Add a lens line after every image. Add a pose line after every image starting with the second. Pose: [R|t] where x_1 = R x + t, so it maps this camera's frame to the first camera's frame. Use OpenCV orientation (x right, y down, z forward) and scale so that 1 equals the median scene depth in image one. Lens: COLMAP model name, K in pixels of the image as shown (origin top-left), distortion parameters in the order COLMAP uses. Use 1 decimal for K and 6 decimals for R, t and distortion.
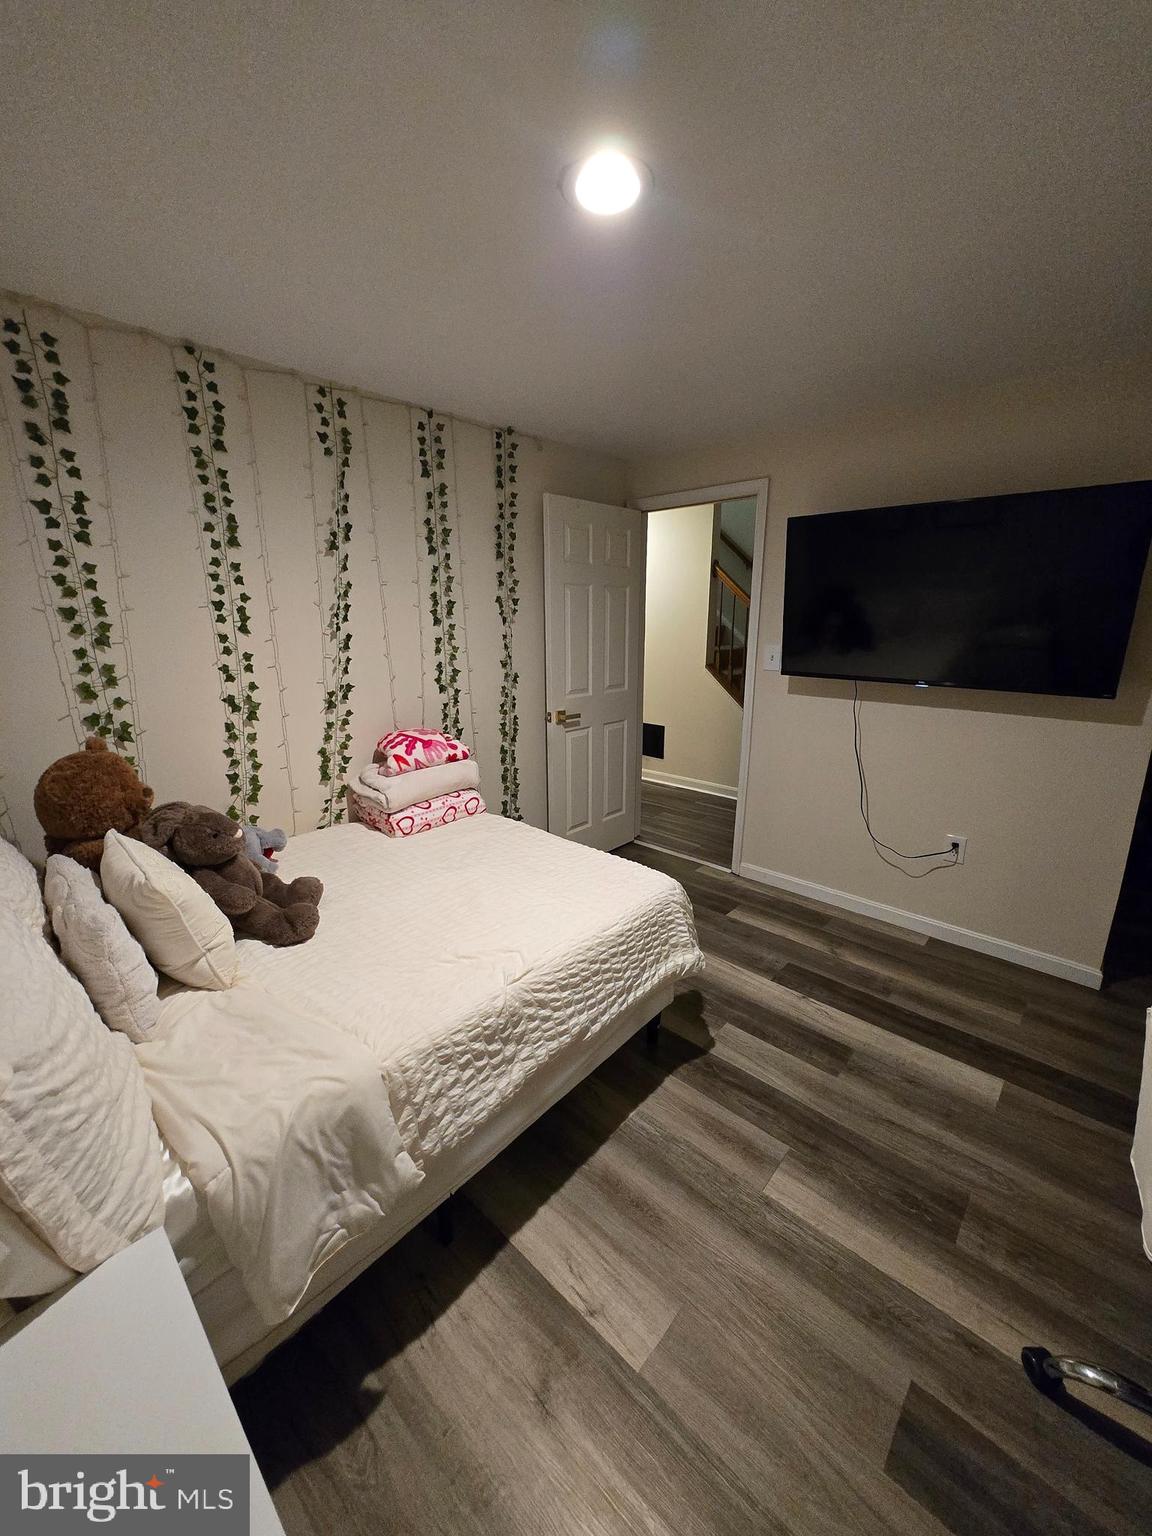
lens RADIAL K [[601.4, 0, 572.6], [0, 601.4, 768.9], [0, 0, 1]] dist [0.000252, -0.000896]
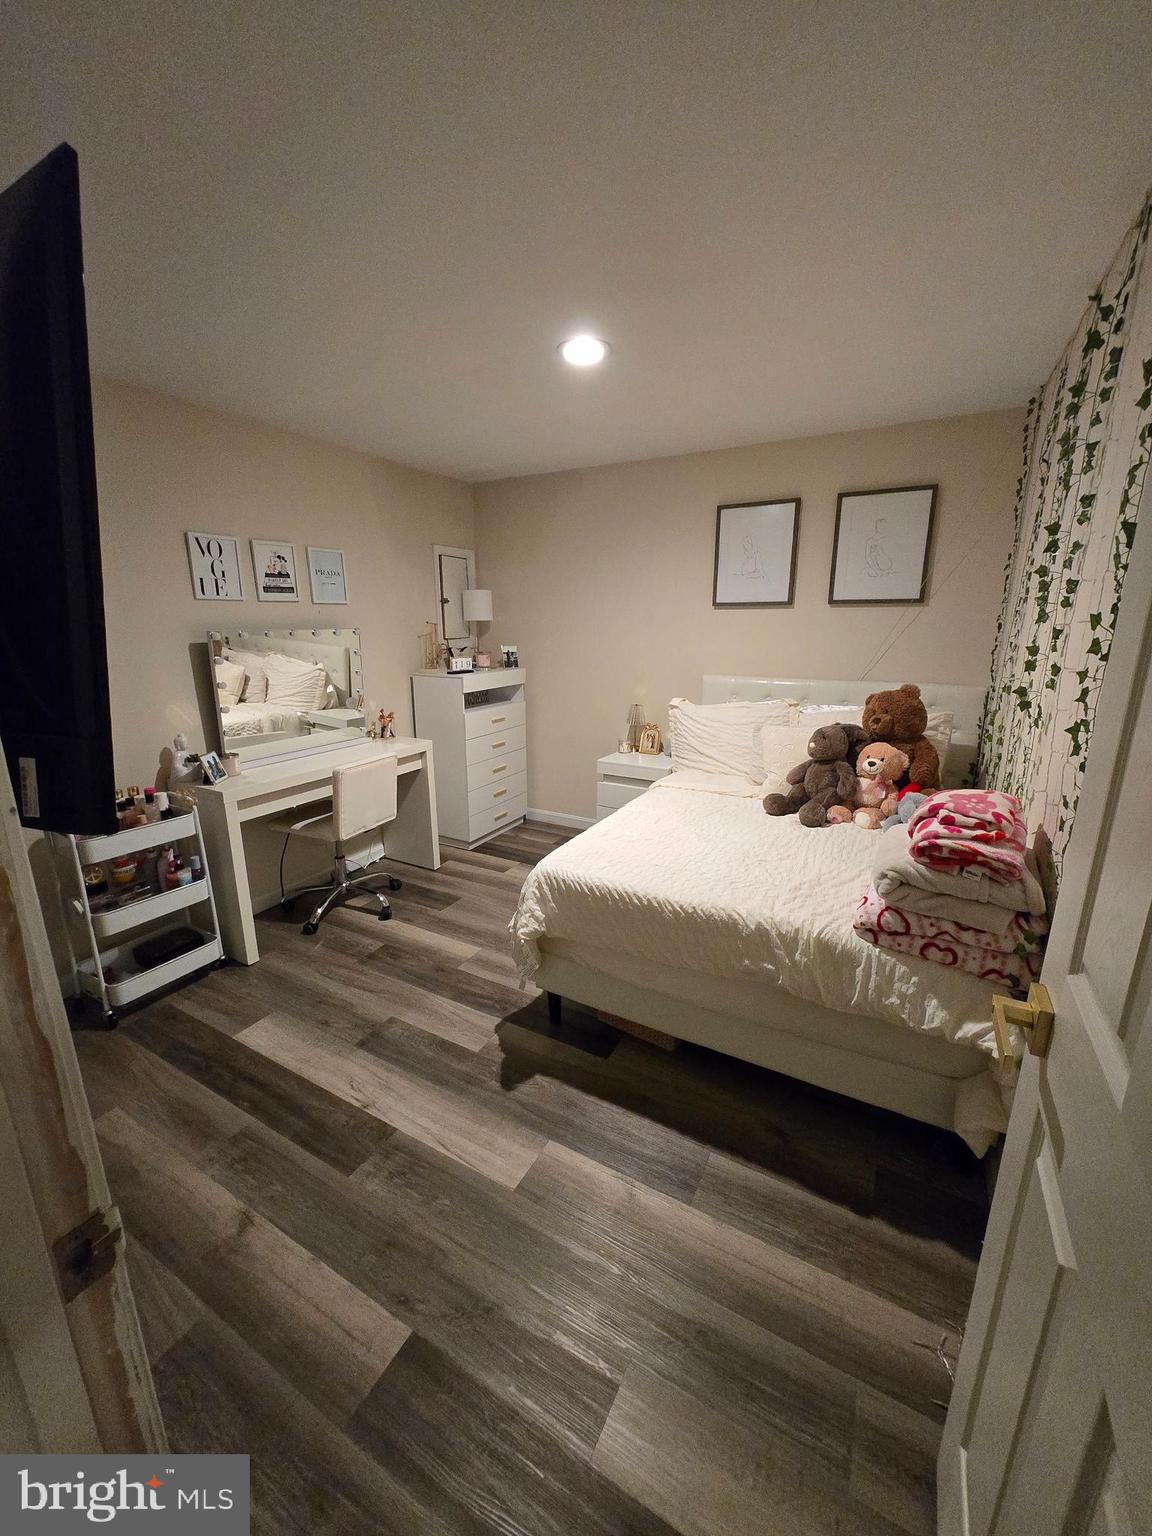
lens RADIAL K [[601.4, 0, 572.4], [0, 601.4, 759.8], [0, 0, 1]] dist [0.000252, -0.000896]
pose [[-0.974957, 0.066481, -0.212224, 0.304675], [-0.042697, 0.880566, 0.471996, -0.437007], [0.218257, 0.469237, -0.855676, 1.741960]]
